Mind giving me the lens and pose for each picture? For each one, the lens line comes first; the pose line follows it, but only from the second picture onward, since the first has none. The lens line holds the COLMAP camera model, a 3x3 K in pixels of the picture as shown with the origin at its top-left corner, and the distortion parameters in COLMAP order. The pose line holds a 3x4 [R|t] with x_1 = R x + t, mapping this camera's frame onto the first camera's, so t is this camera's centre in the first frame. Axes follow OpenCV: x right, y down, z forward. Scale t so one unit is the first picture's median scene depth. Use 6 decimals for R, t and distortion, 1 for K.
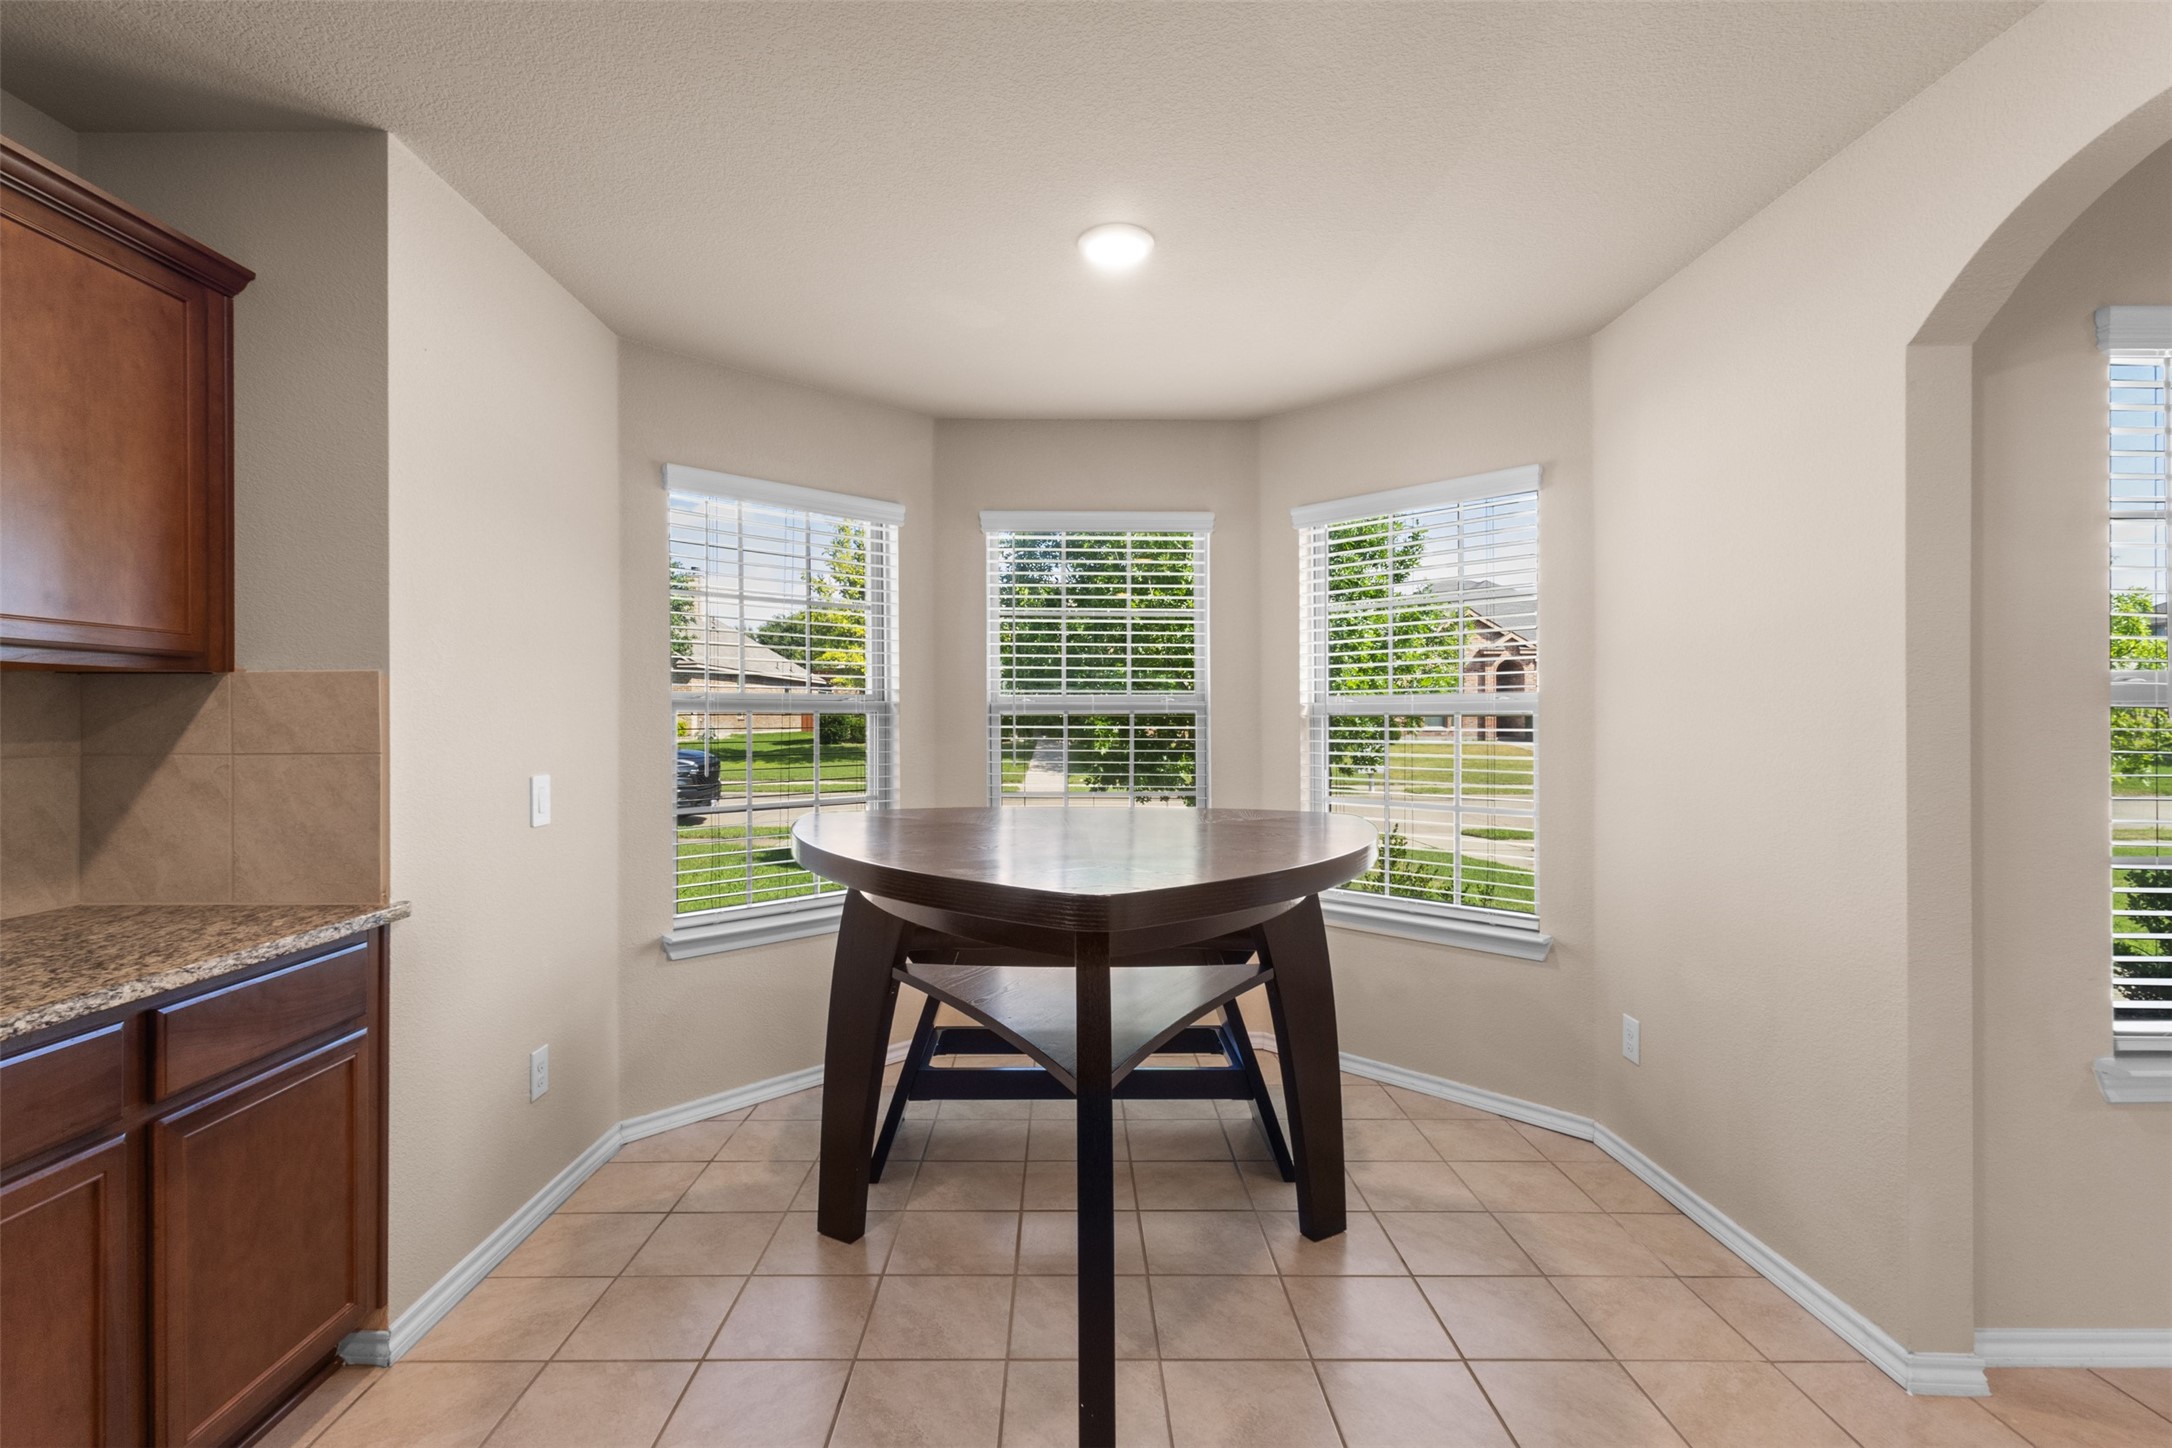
lens RADIAL K [[1000.1, 0, 1063.6], [0, 1000.1, 717.7], [0, 0, 1]] dist [0.001029, 0.000931]
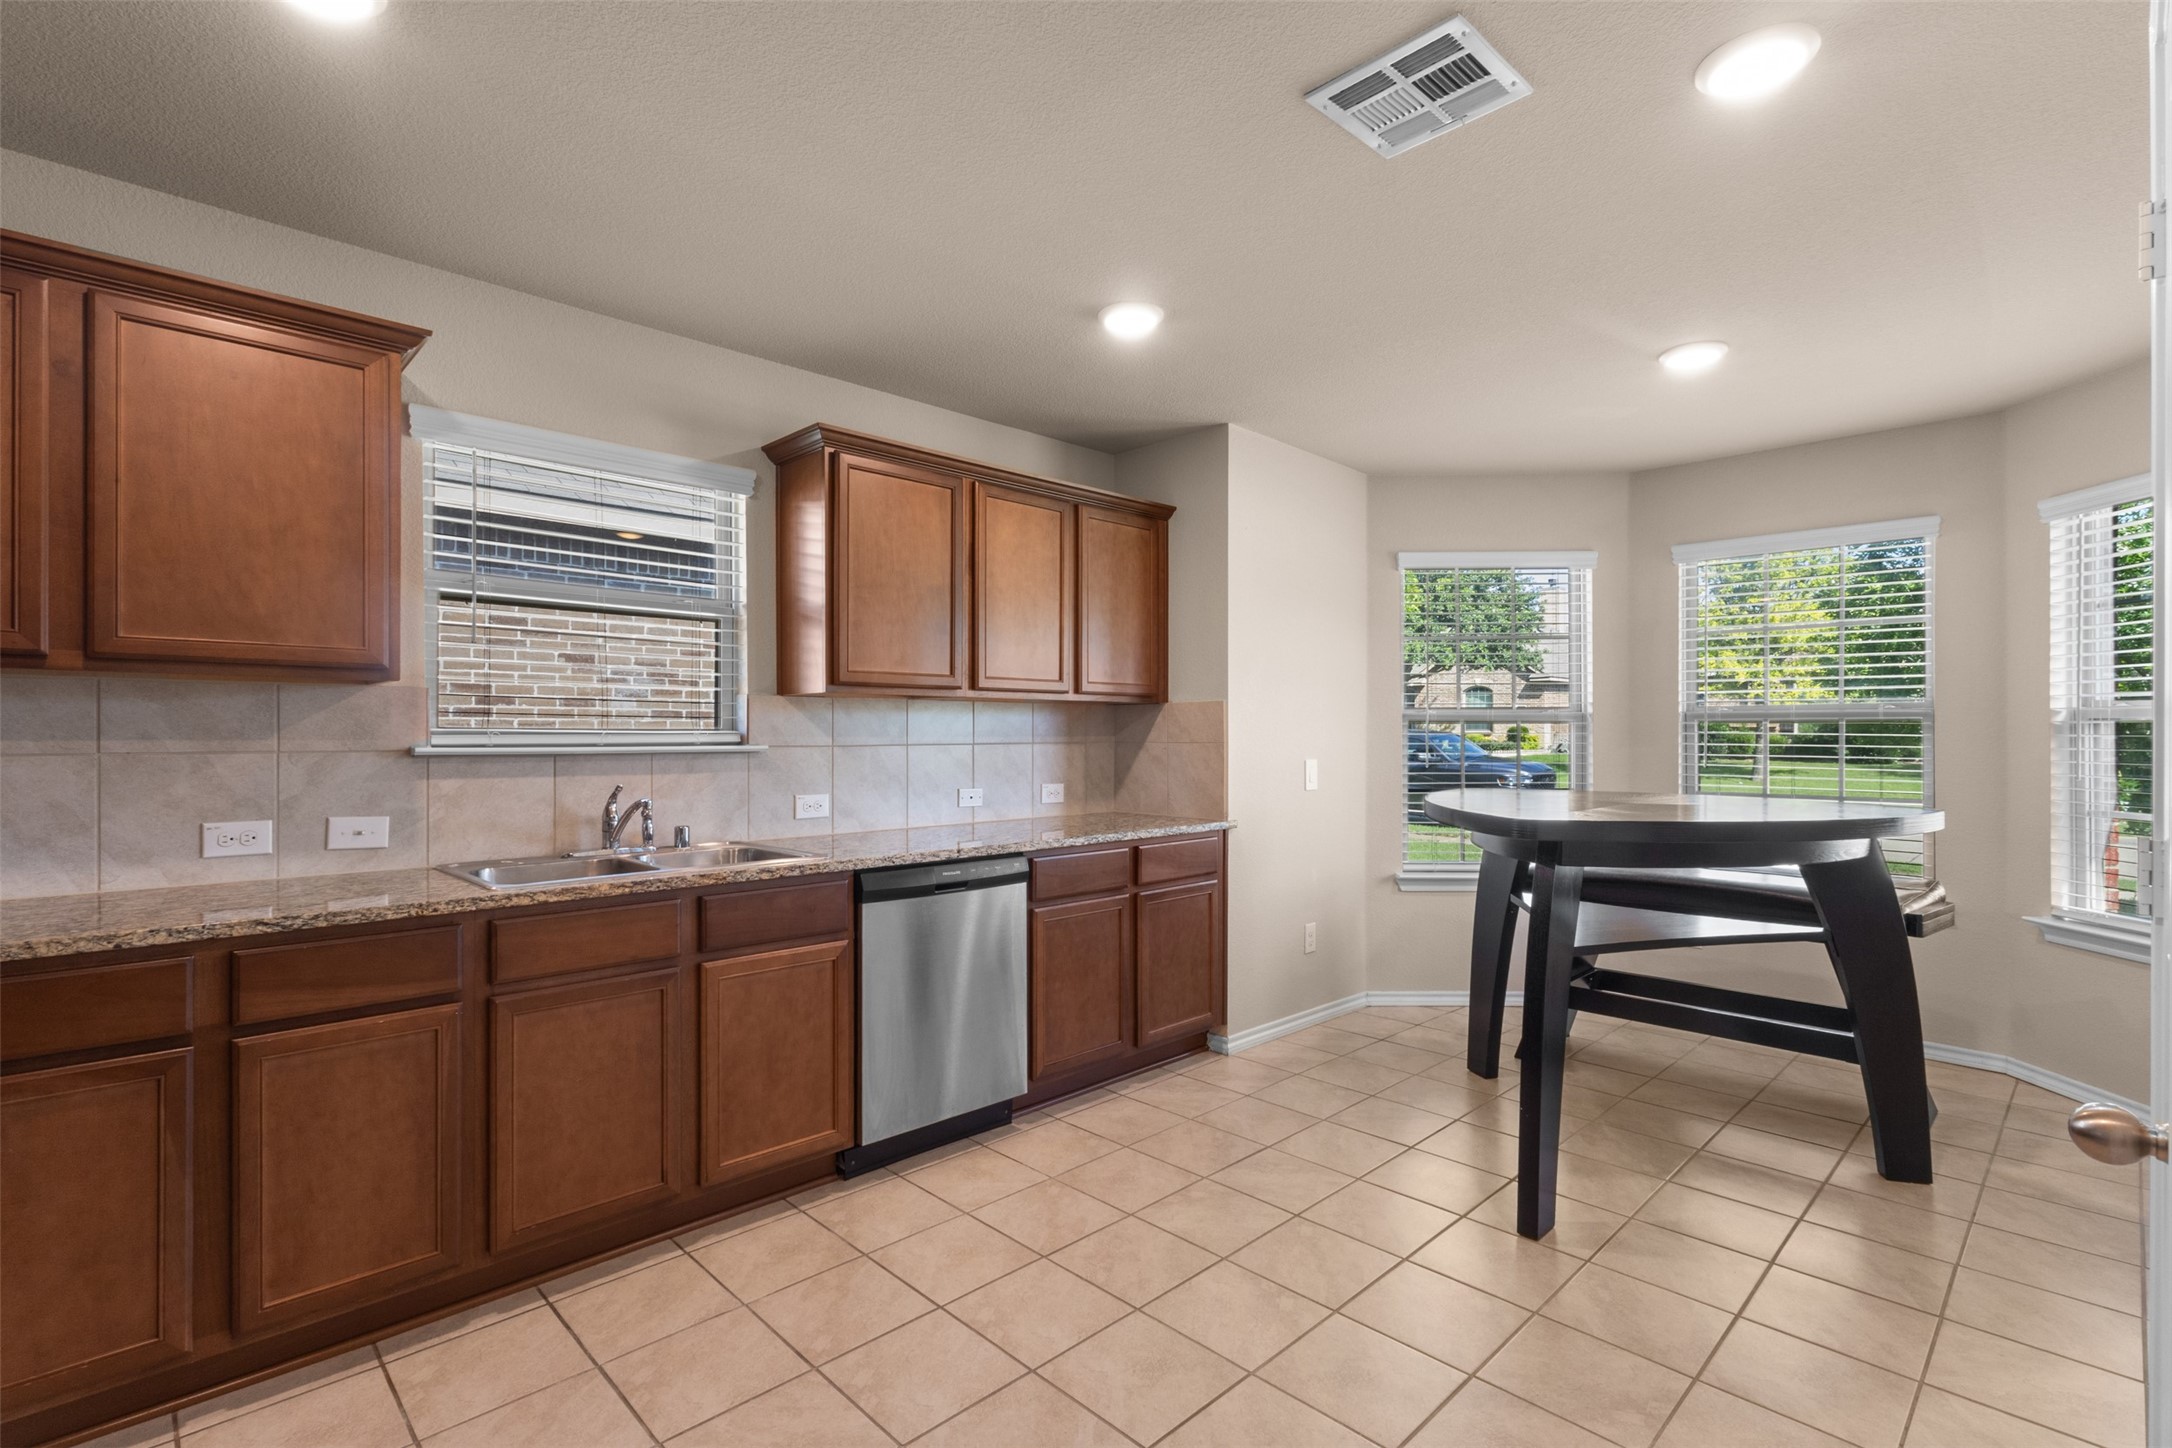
lens RADIAL K [[1000.1, 0, 1074.1], [0, 1000.1, 734.4], [0, 0, 1]] dist [0.001029, 0.000931]
pose [[0.688104, 0.002970, -0.725606, 0.536115], [-0.000497, 0.999993, 0.003622, 0.012400], [0.725612, -0.002132, 0.688101, -0.560992]]
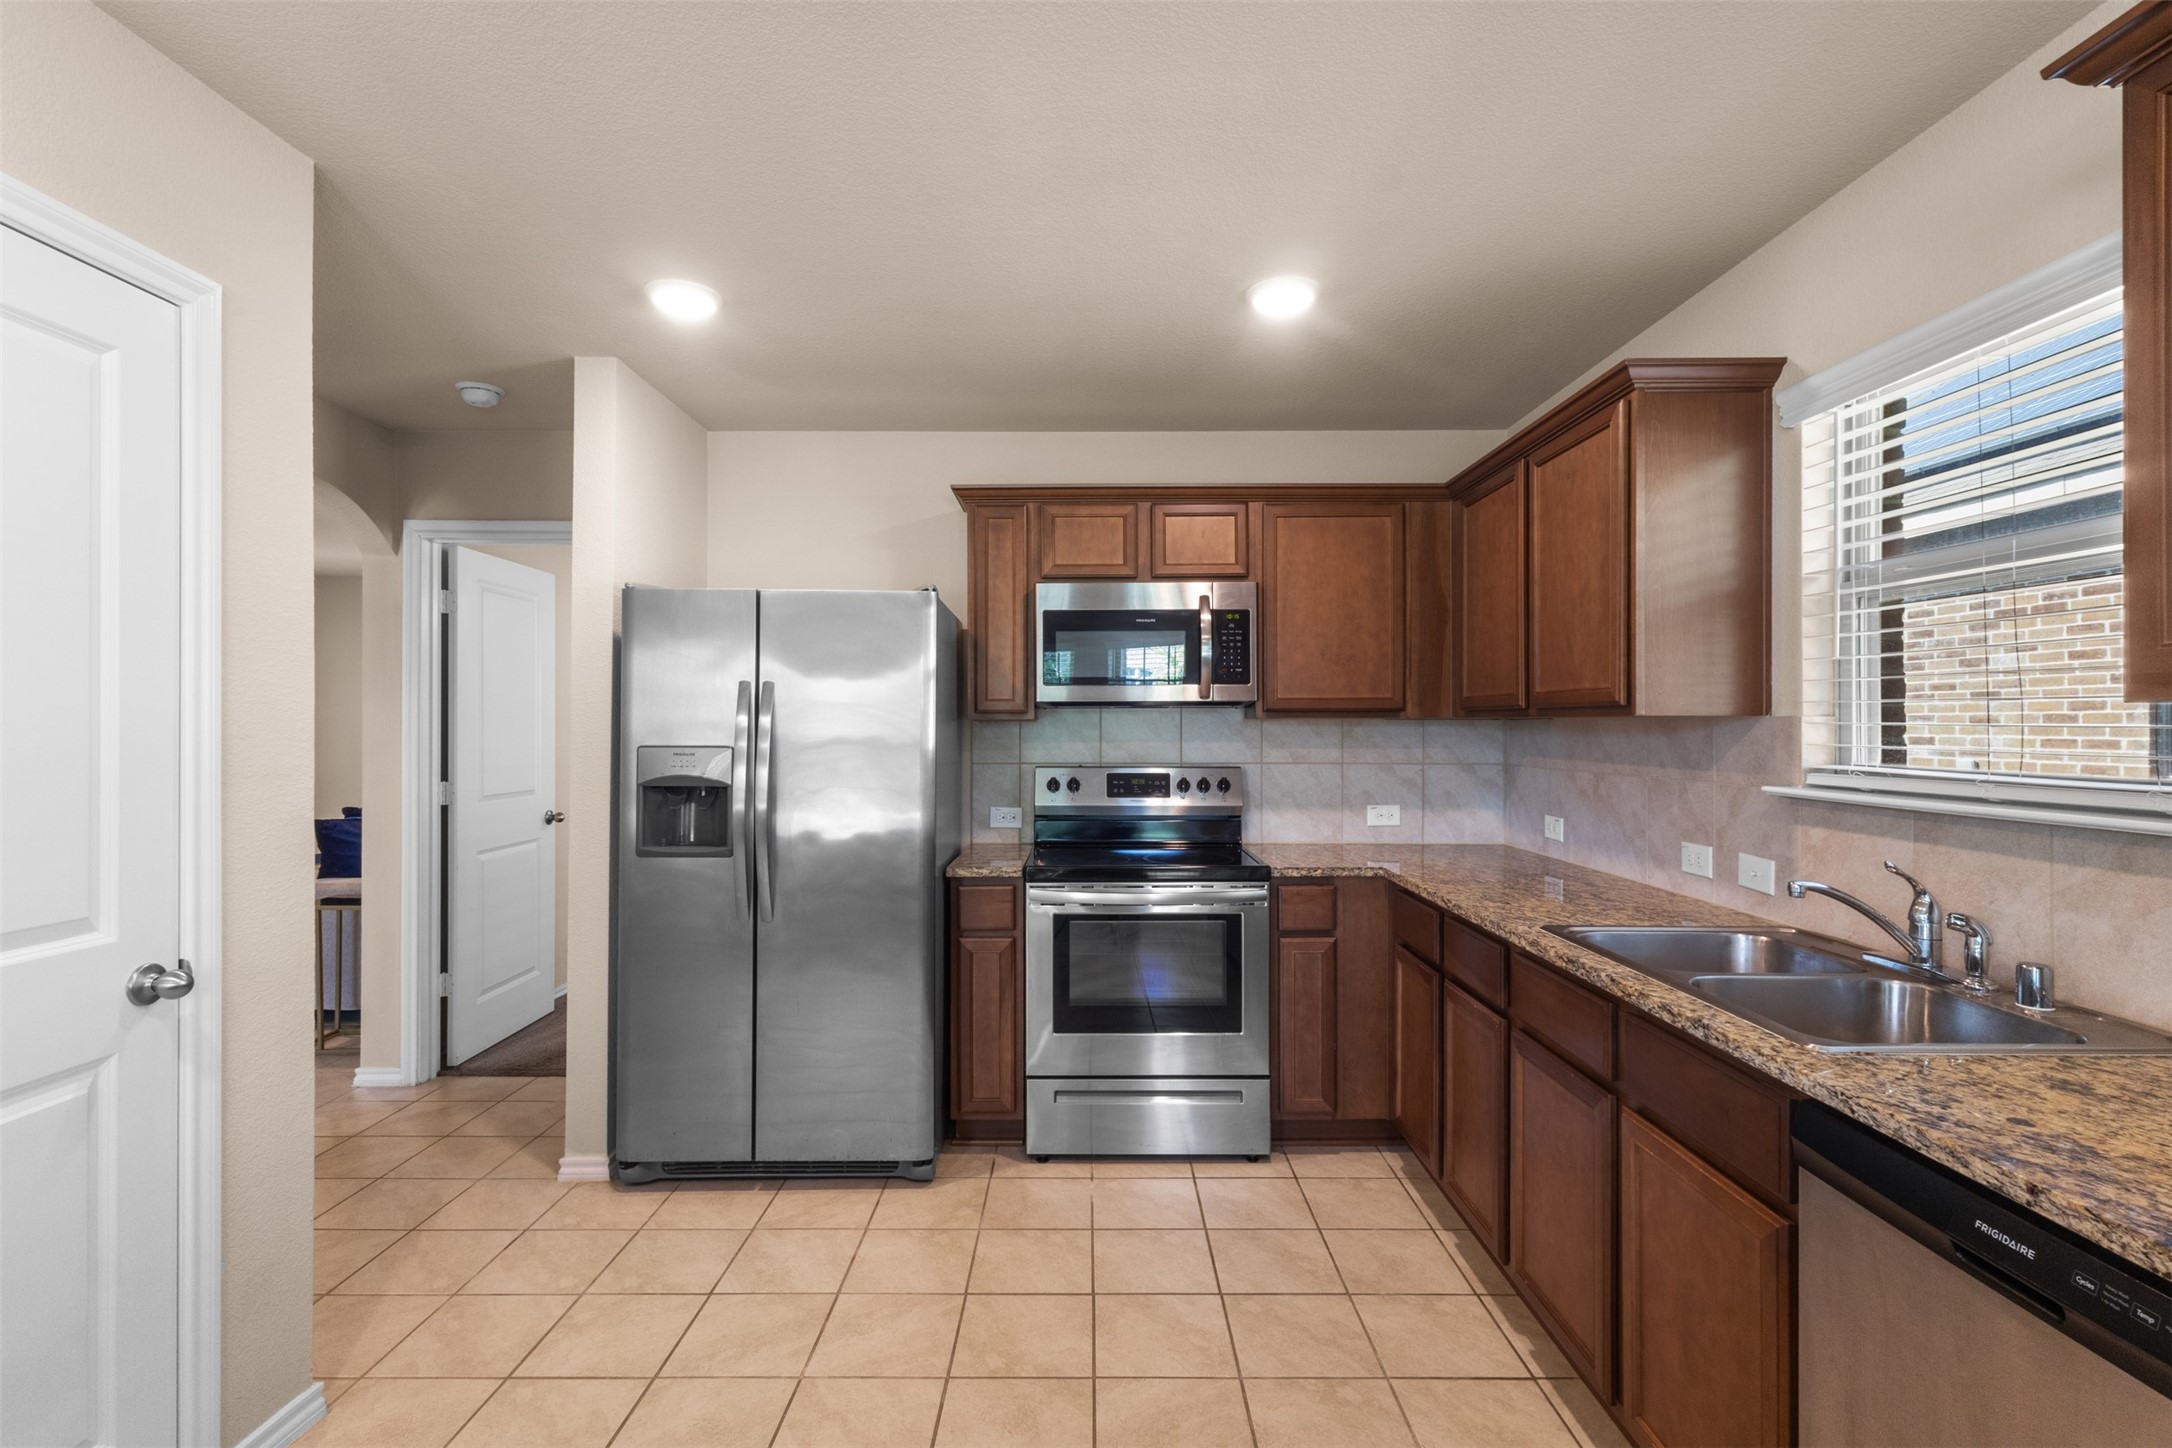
lens RADIAL K [[1000.1, 0, 1093.0], [0, 1000.1, 724.5], [0, 0, 1]] dist [0.001029, 0.000931]
pose [[-0.999999, 0.001636, 0.000422, -0.209459], [0.001634, 0.999994, -0.003110, -0.032546], [-0.000427, -0.003110, -0.999995, 0.828739]]
